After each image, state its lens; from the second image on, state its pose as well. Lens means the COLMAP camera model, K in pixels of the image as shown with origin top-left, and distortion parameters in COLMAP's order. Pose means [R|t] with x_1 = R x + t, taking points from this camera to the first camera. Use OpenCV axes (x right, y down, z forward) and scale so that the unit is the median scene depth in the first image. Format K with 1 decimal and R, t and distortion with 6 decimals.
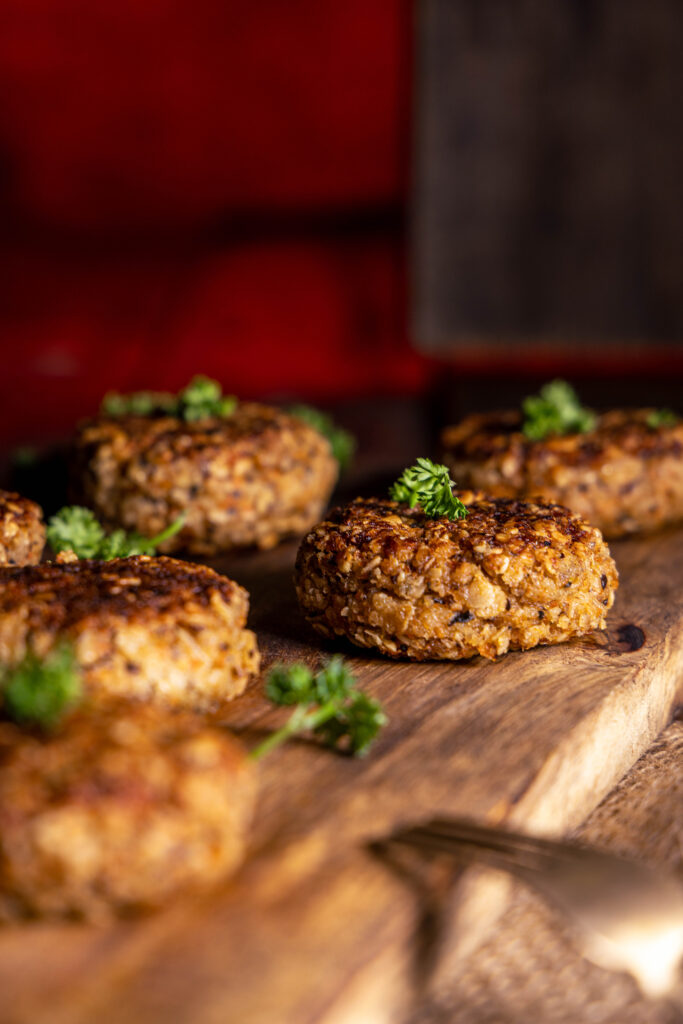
lens RADIAL K [[2723.2, 0, 341.5], [0, 2723.2, 512.0], [0, 0, 1]] dist [0.107387, 0.720370]
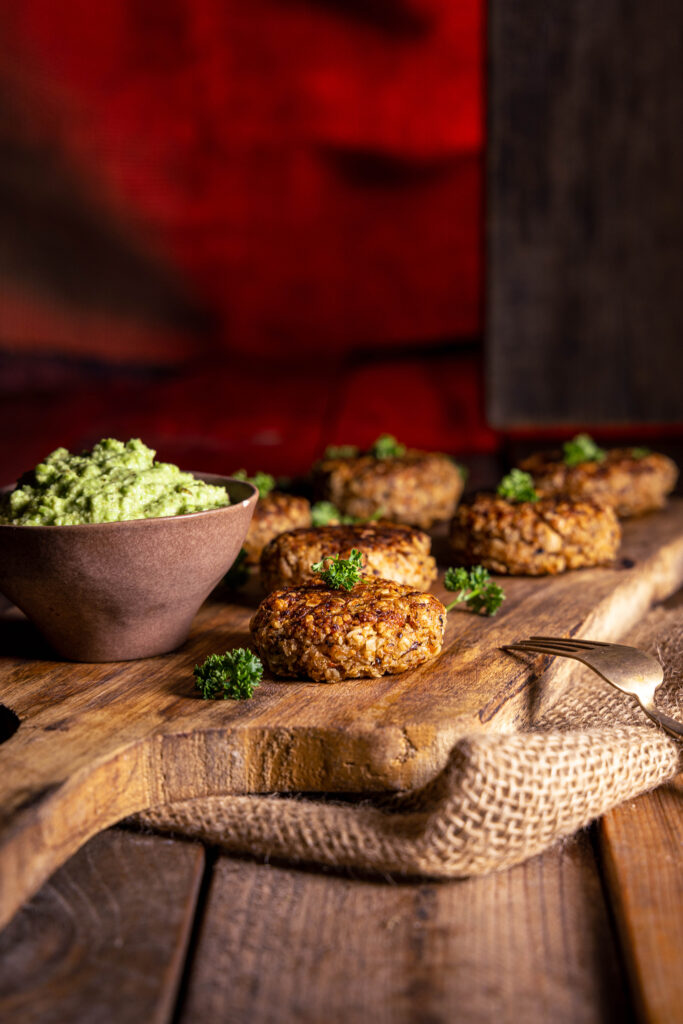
lens RADIAL K [[2101.5, 0, 341.5], [0, 2101.5, 512.0], [0, 0, 1]] dist [-0.018724, -0.013791]
pose [[0.999604, -0.015728, -0.023353, -0.059478], [0.014967, 0.999362, -0.032415, 0.056609], [0.023848, 0.032052, 0.999202, -0.476191]]
